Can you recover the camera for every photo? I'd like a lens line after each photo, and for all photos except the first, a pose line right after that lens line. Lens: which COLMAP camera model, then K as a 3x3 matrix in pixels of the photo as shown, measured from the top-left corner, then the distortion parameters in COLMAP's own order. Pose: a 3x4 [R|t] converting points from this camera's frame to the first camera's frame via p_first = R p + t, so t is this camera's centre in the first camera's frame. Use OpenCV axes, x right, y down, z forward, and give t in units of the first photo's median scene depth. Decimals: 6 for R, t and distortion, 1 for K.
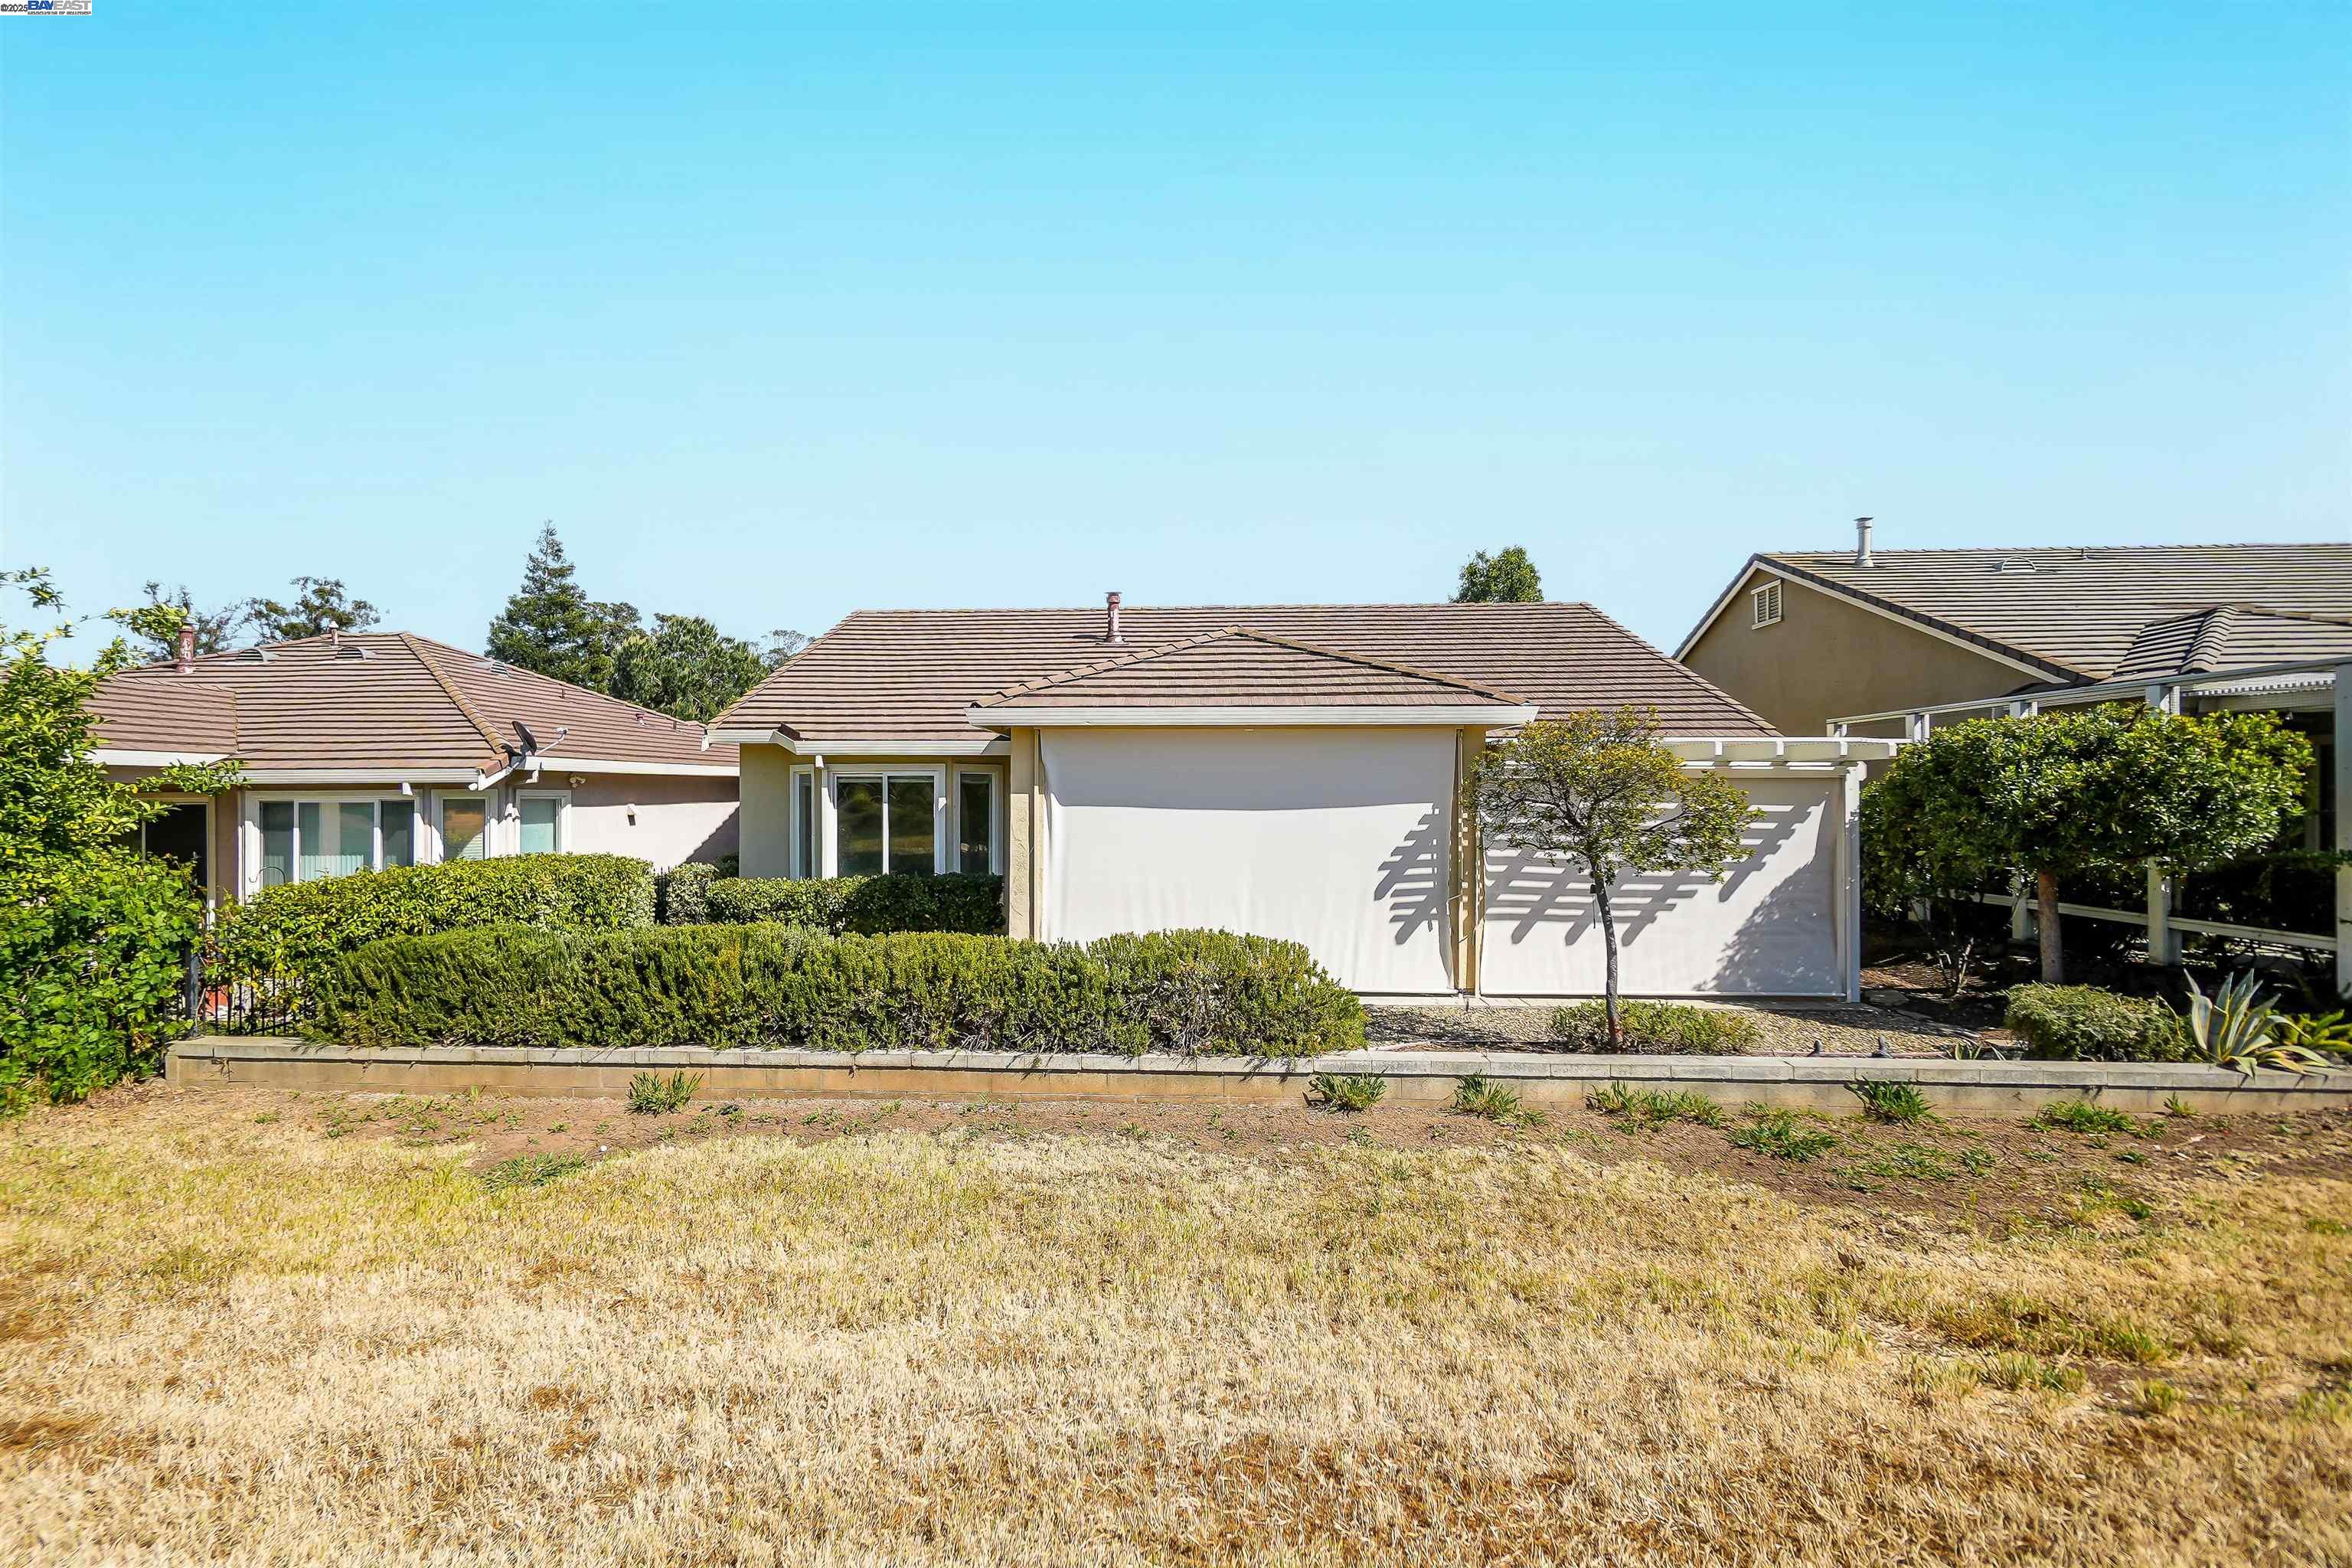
lens RADIAL K [[989.1, 0, 1133.6], [0, 989.1, 790.0], [0, 0, 1]] dist [-0.011732, 0.000260]
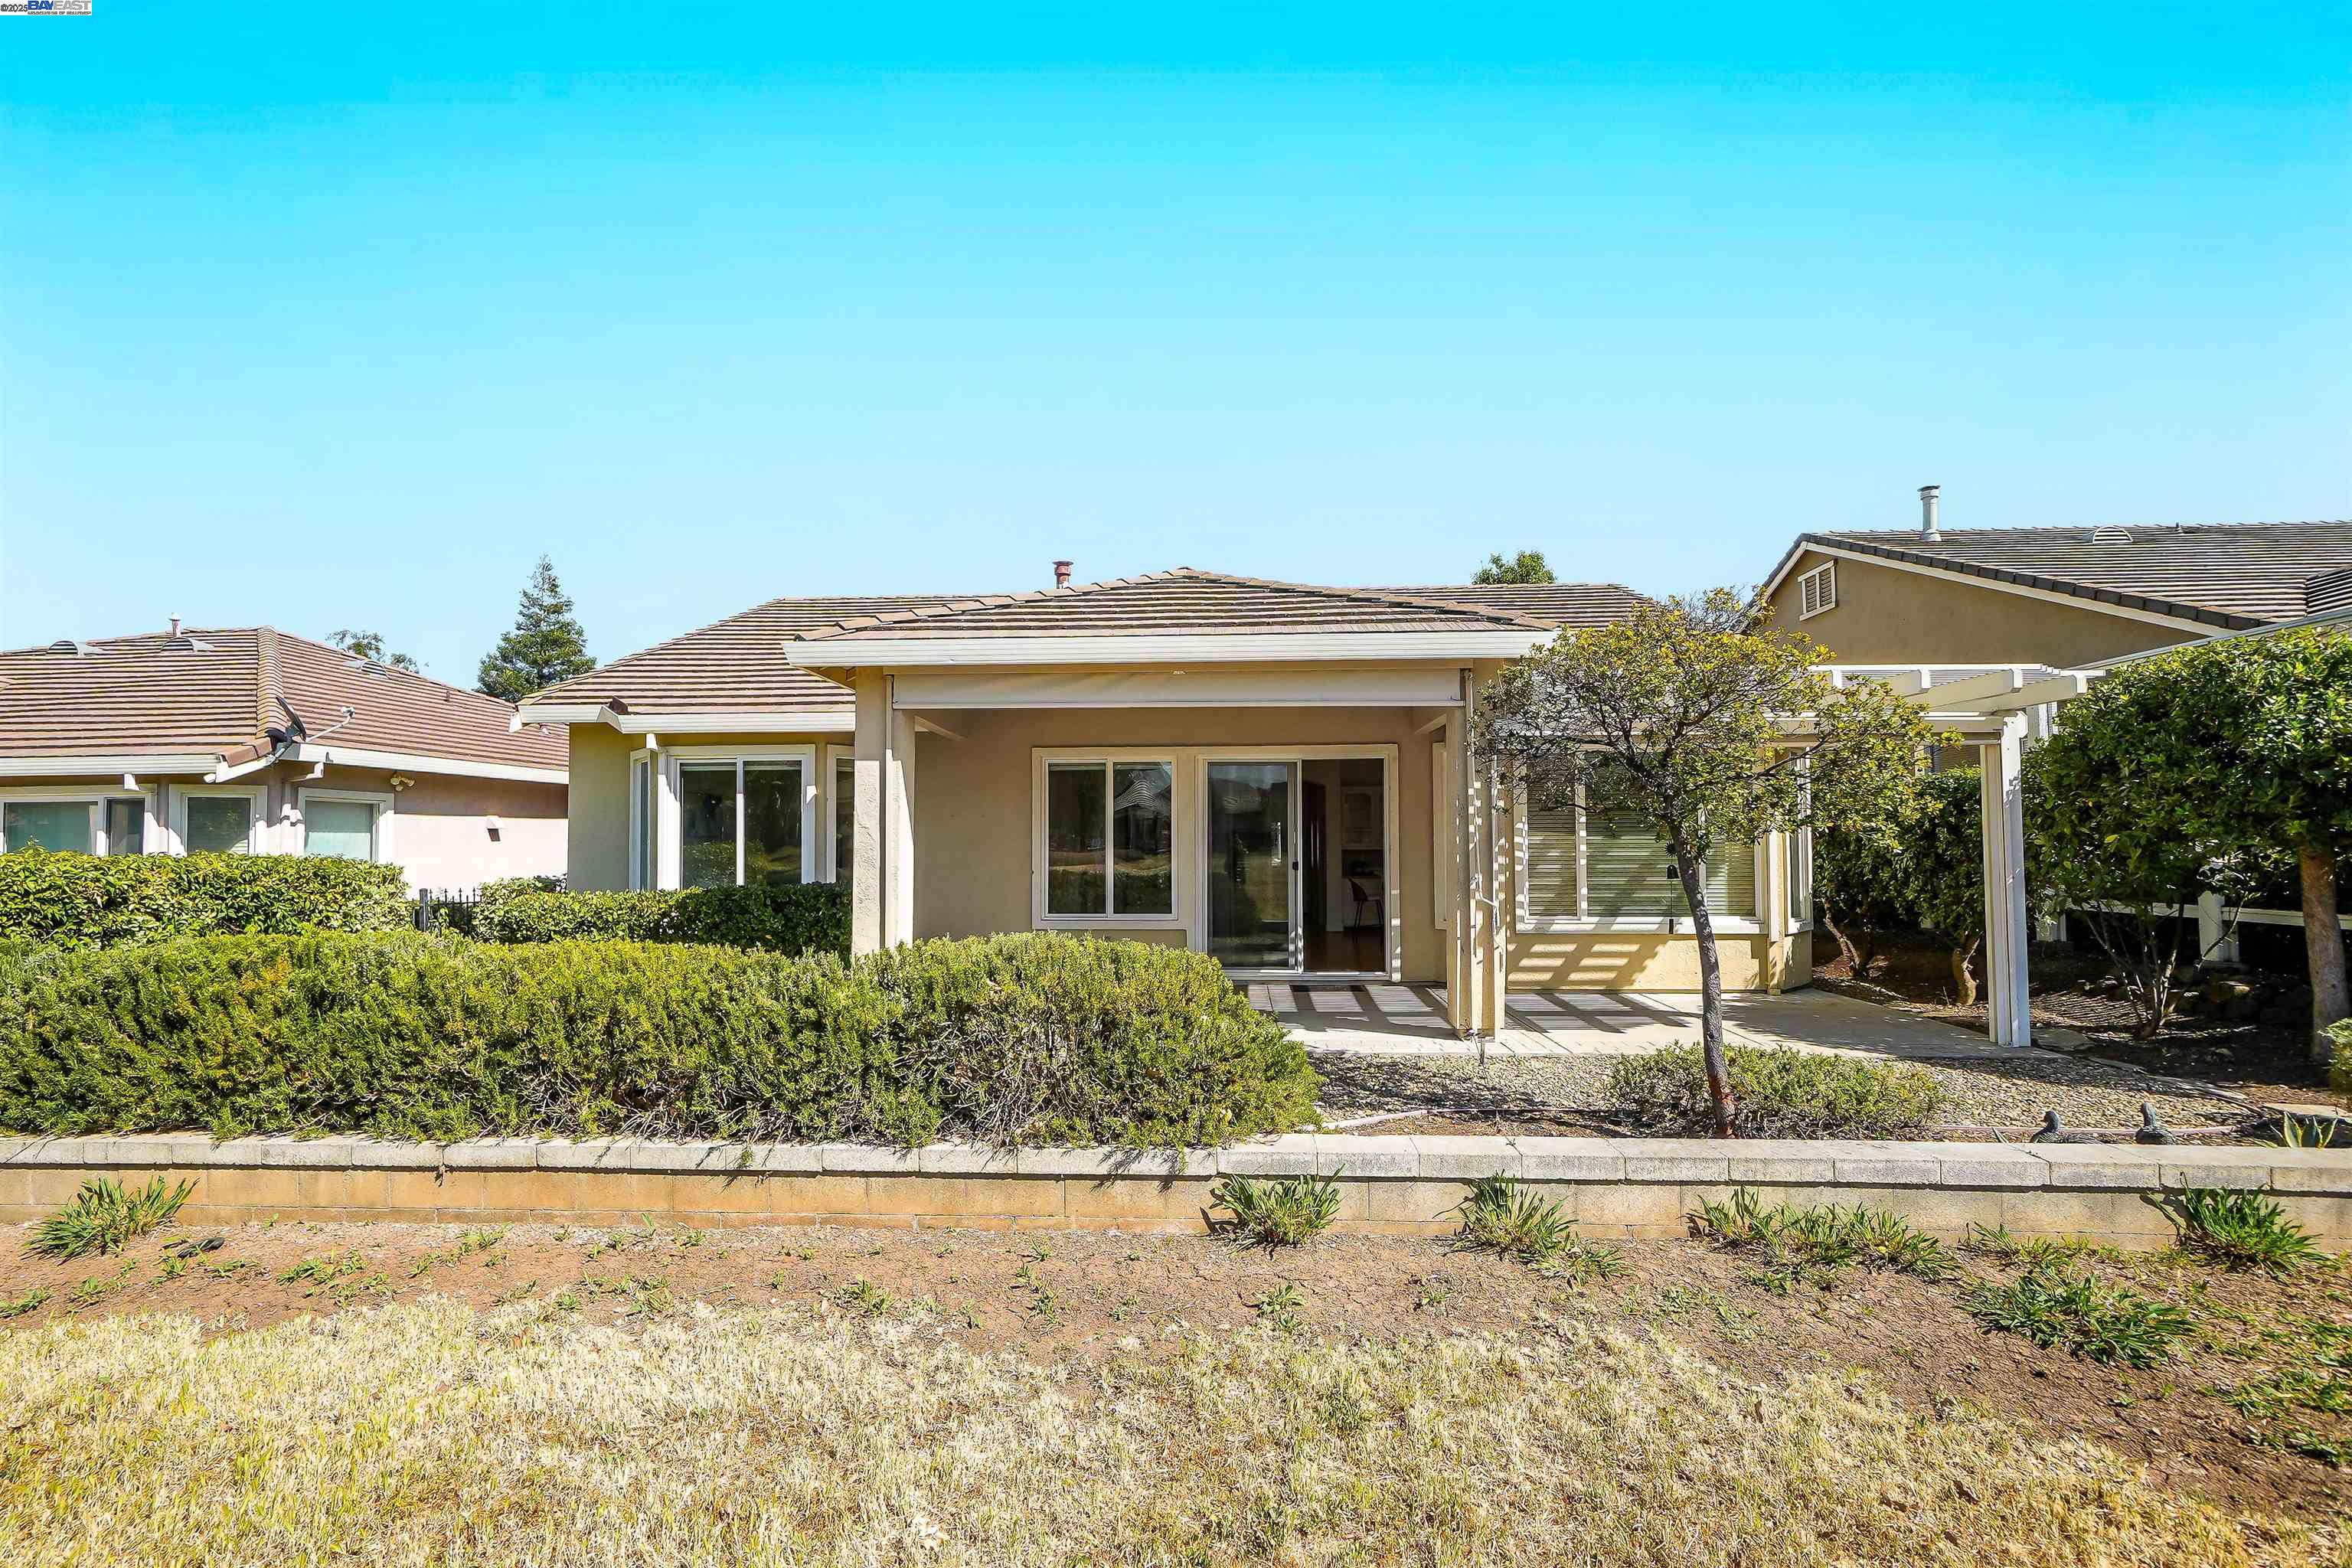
lens RADIAL K [[1015.9, 0, 1140.2], [0, 1015.9, 793.4], [0, 0, 1]] dist [-0.002401, 0.000910]
pose [[0.999982, -0.005981, 0.000637, 0.136163], [0.005998, 0.999487, -0.031469, 0.078769], [-0.000448, 0.031473, 0.999505, 0.389070]]
